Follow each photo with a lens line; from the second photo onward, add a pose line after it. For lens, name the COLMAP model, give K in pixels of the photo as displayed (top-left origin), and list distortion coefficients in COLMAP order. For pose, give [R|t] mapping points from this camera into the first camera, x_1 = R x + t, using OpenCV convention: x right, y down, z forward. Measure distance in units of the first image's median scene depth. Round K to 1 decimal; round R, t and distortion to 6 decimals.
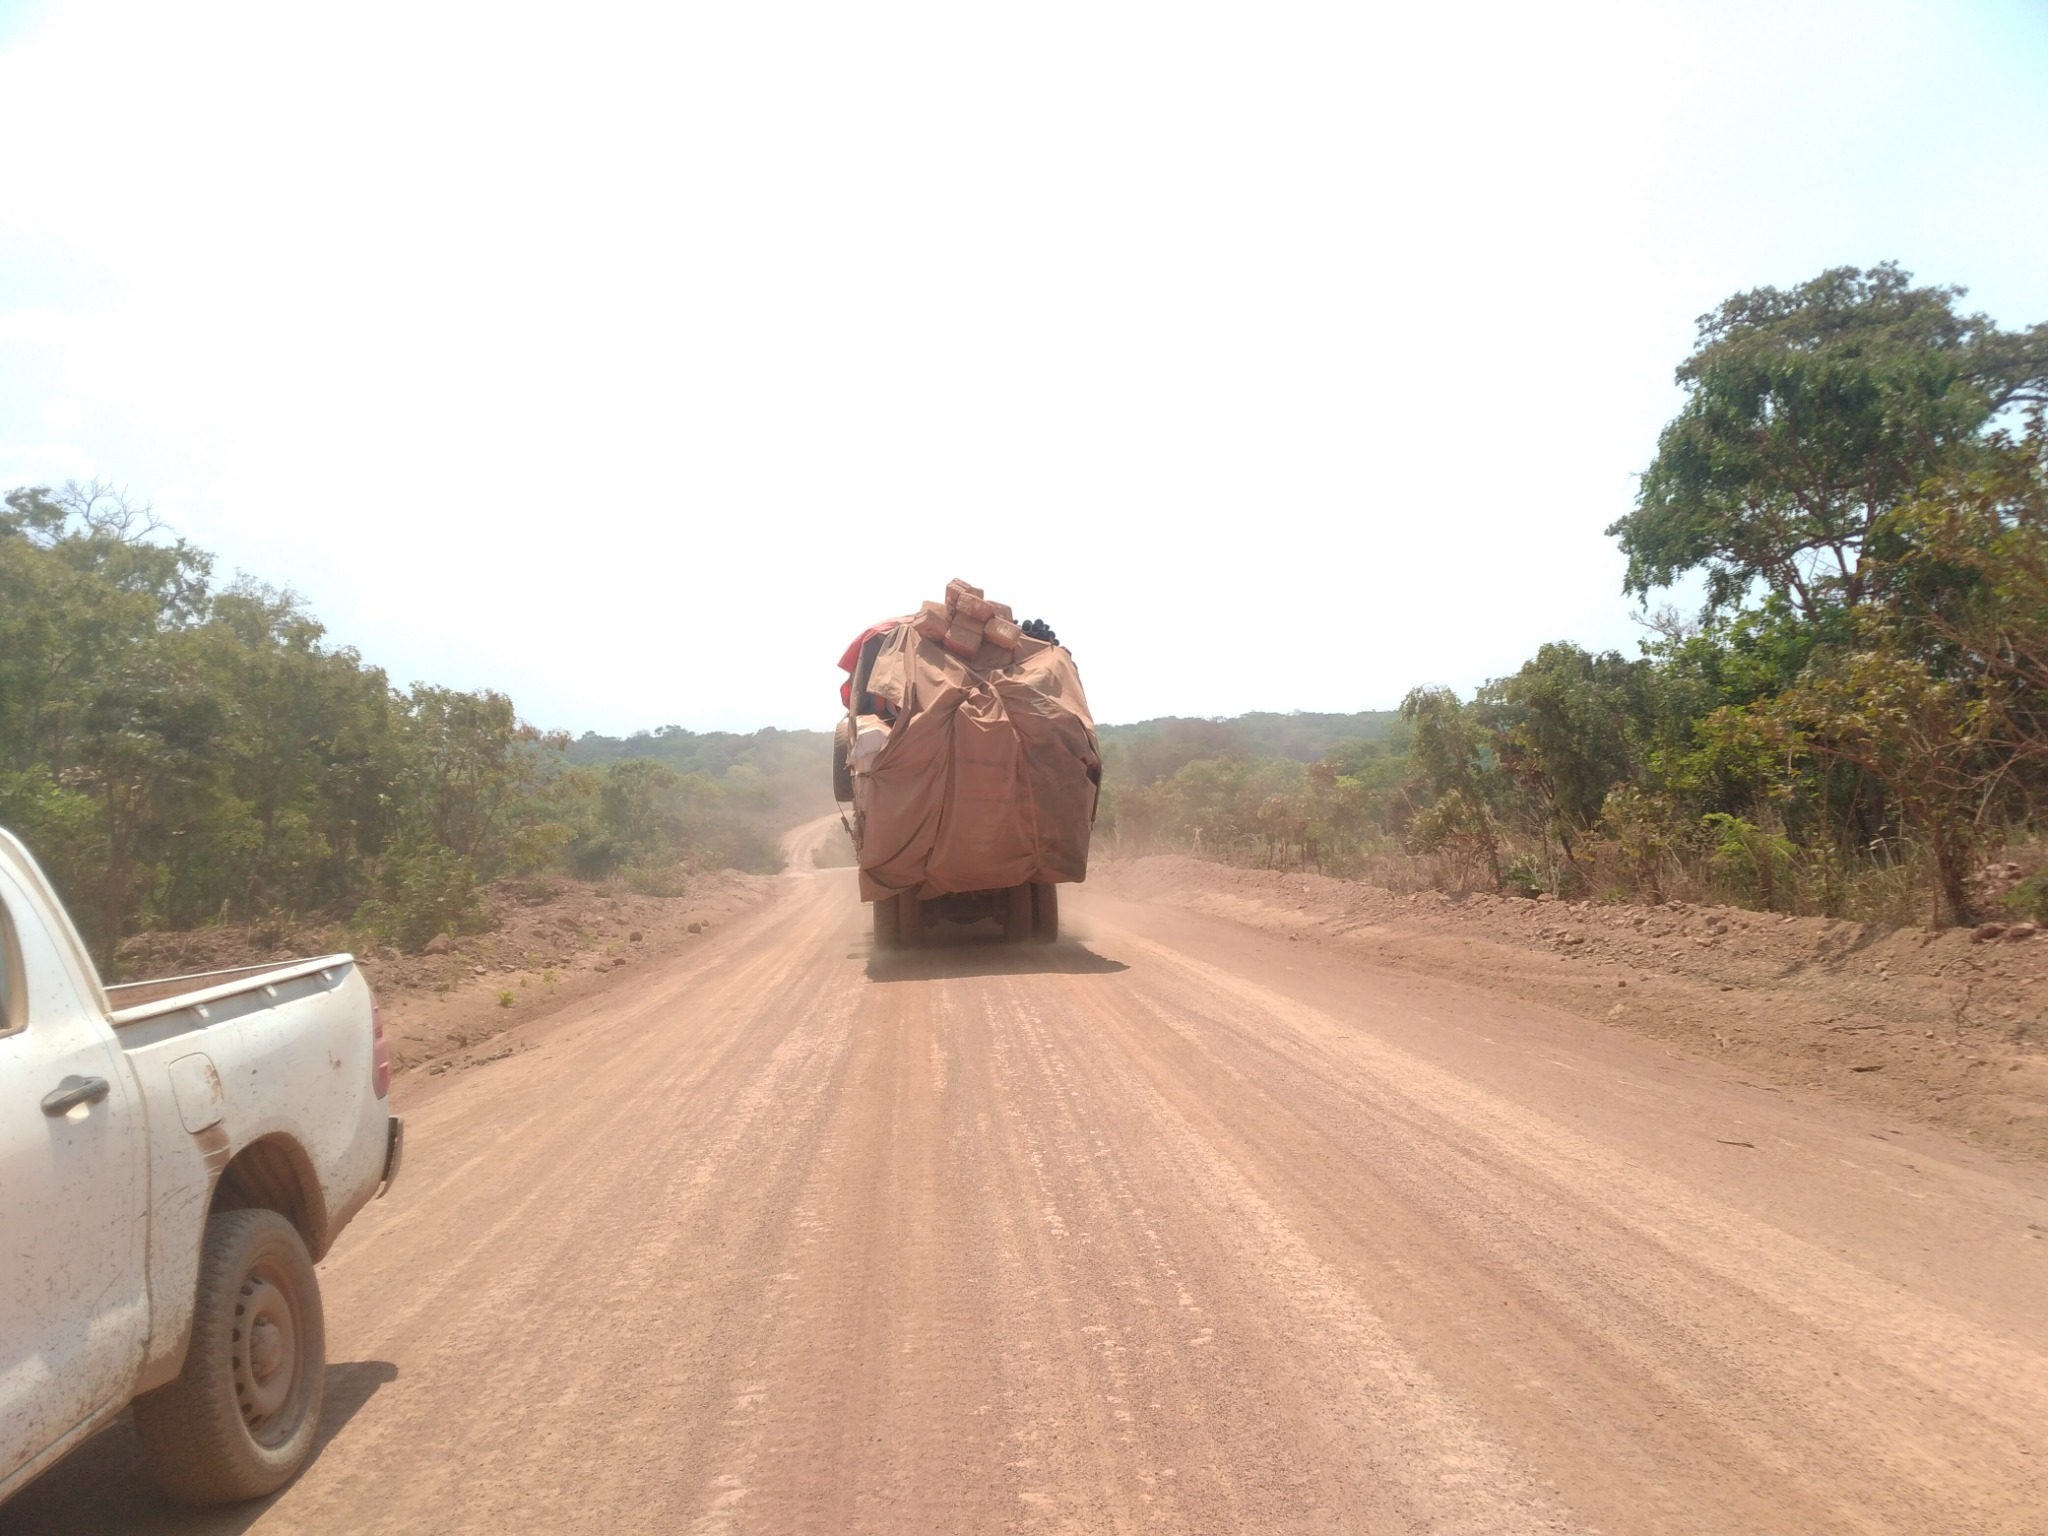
lens RADIAL K [[1620.1, 0, 1024.0], [0, 1620.1, 768.0], [0, 0, 1]] dist [0.129469, -0.192612]
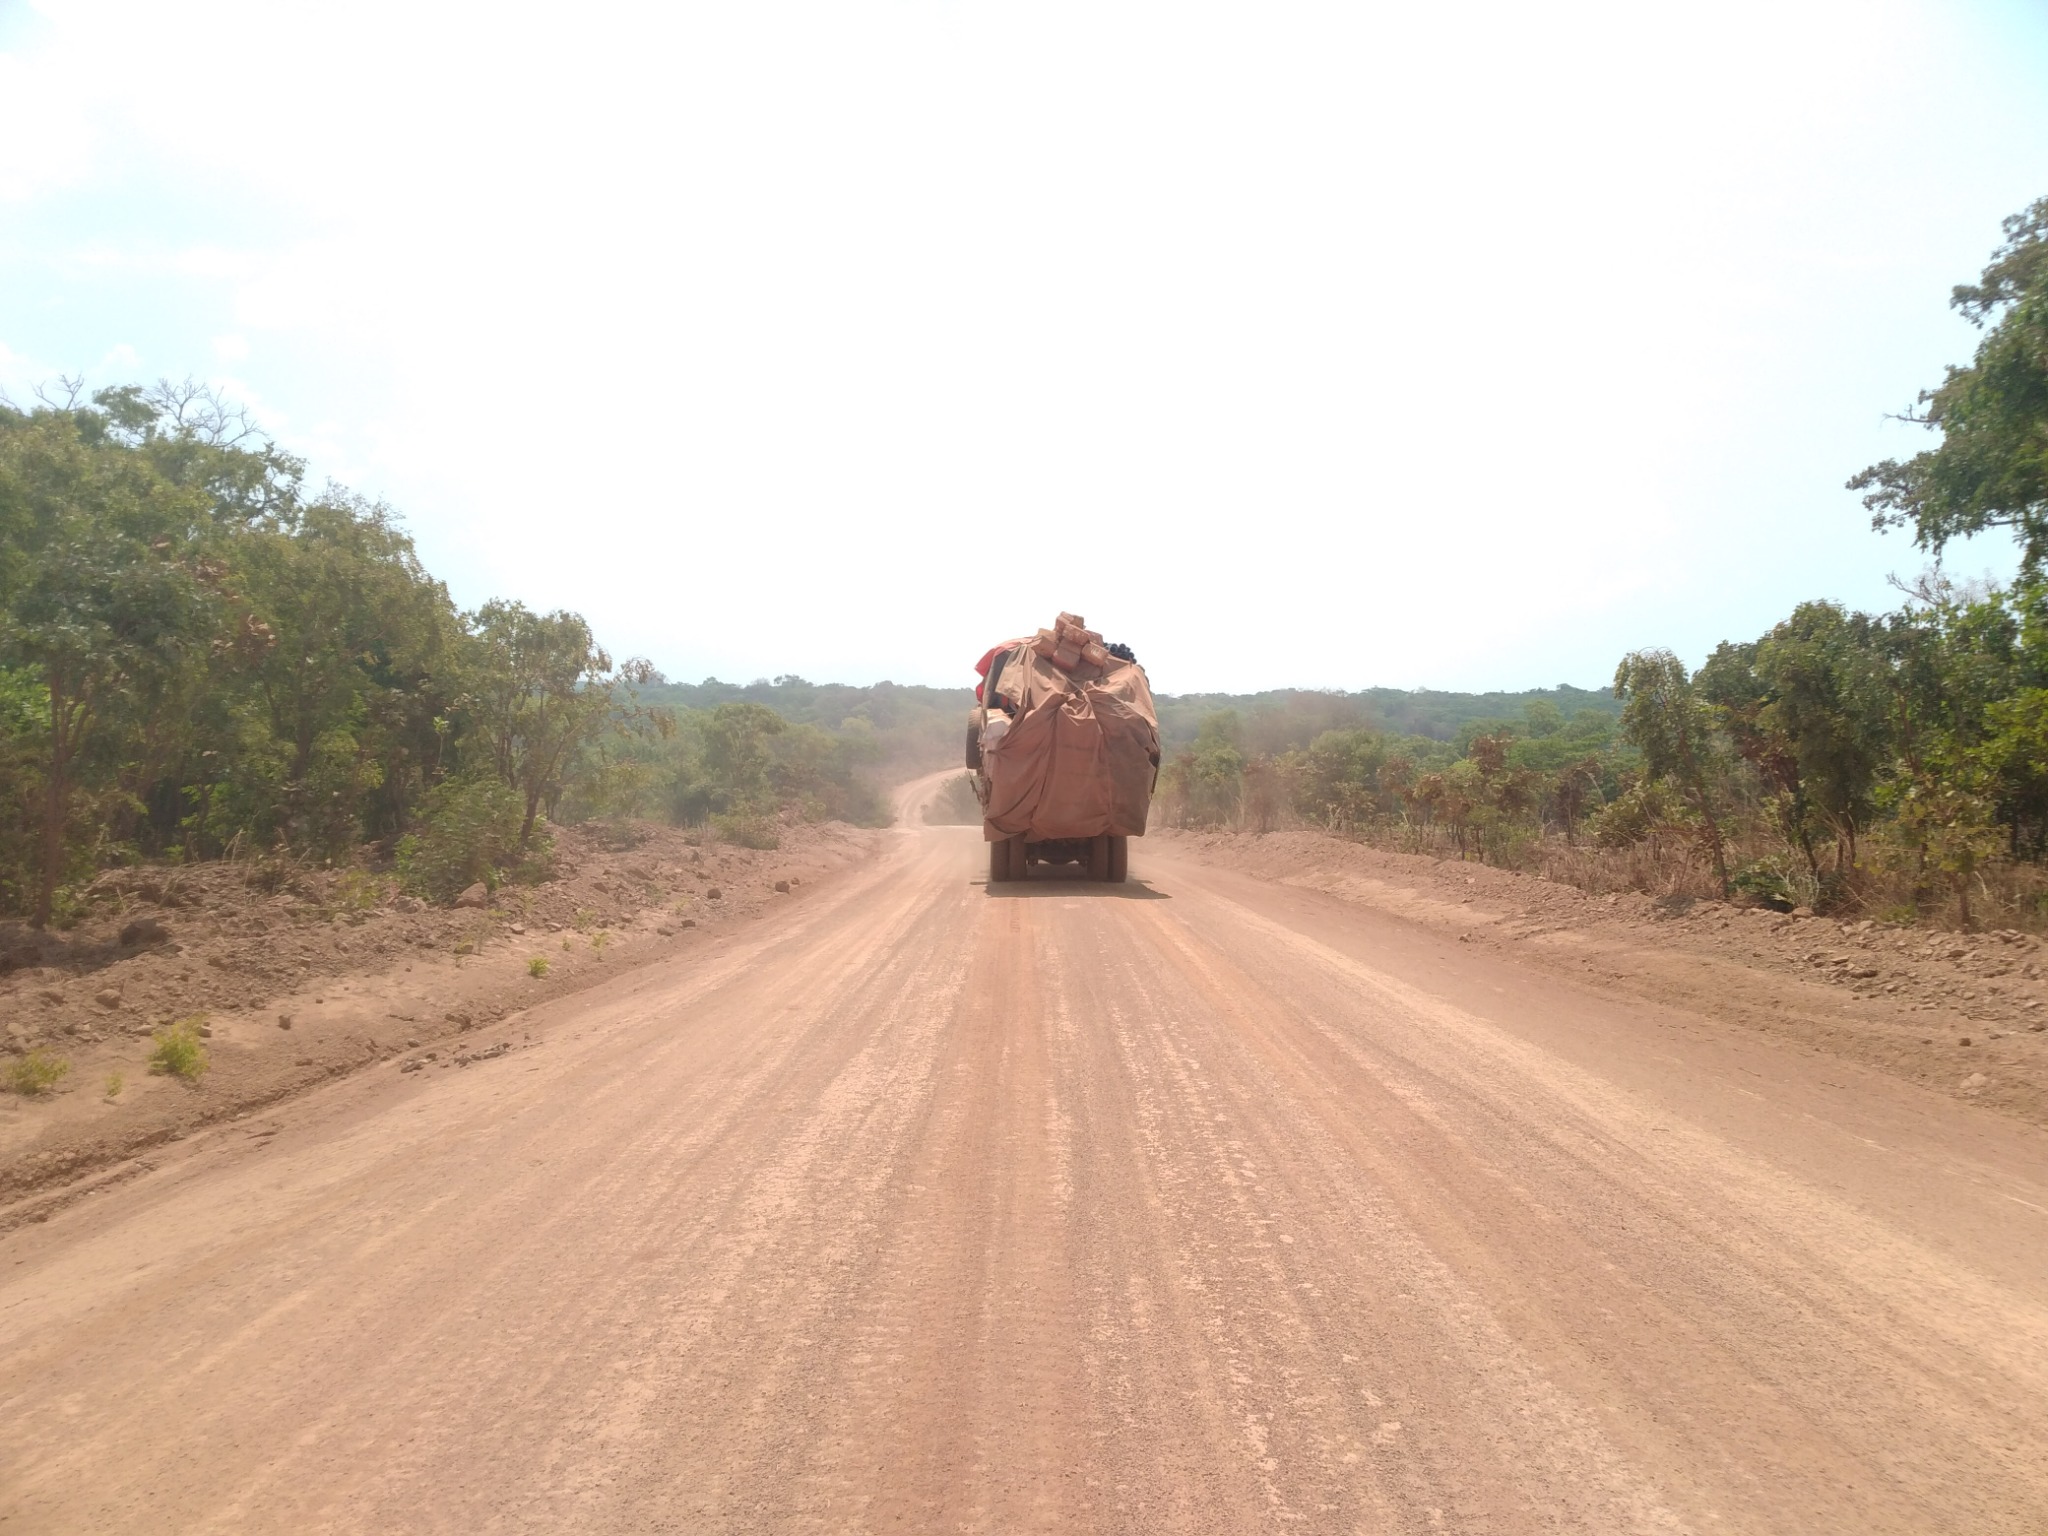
lens RADIAL K [[1624.6, 0, 1024.0], [0, 1624.6, 768.0], [0, 0, 1]] dist [0.114485, -0.127769]
pose [[0.996443, 0.048832, -0.068683, -0.012864], [-0.047281, 0.998593, 0.024020, 0.006162], [0.069759, -0.020687, 0.997349, 0.152956]]
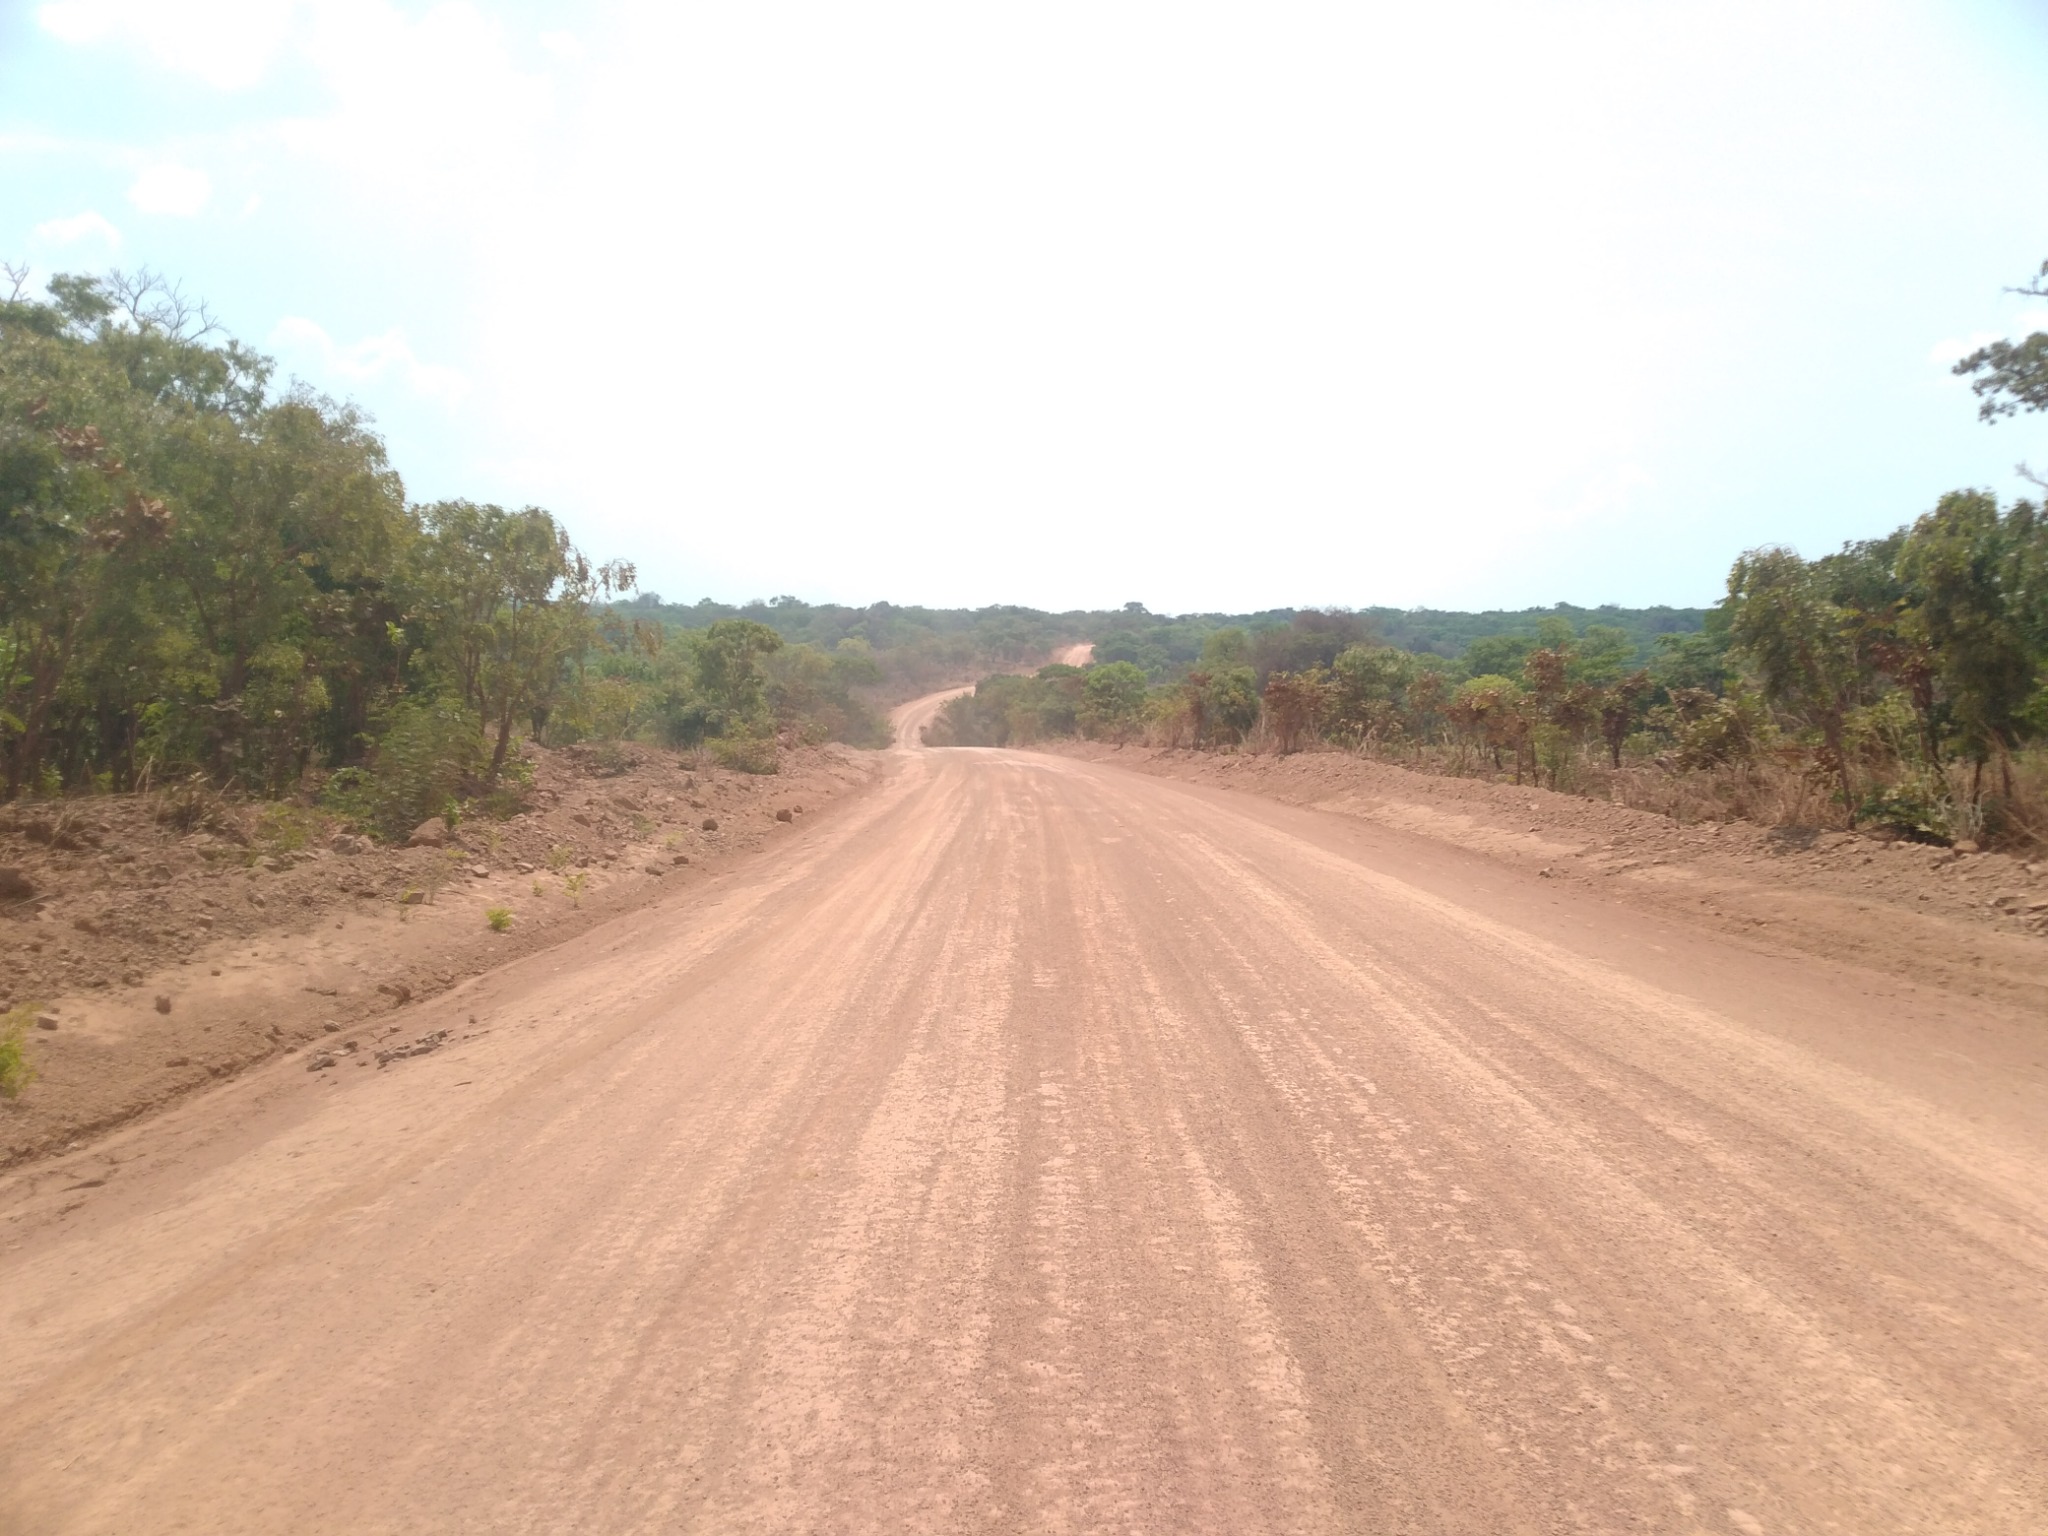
lens RADIAL K [[1620.1, 0, 1024.0], [0, 1620.1, 768.0], [0, 0, 1]] dist [0.129469, -0.192612]
pose [[0.996713, 0.049489, -0.064142, -0.039662], [-0.044804, 0.996359, 0.072530, 0.011785], [0.067498, -0.069418, 0.995302, 0.261971]]
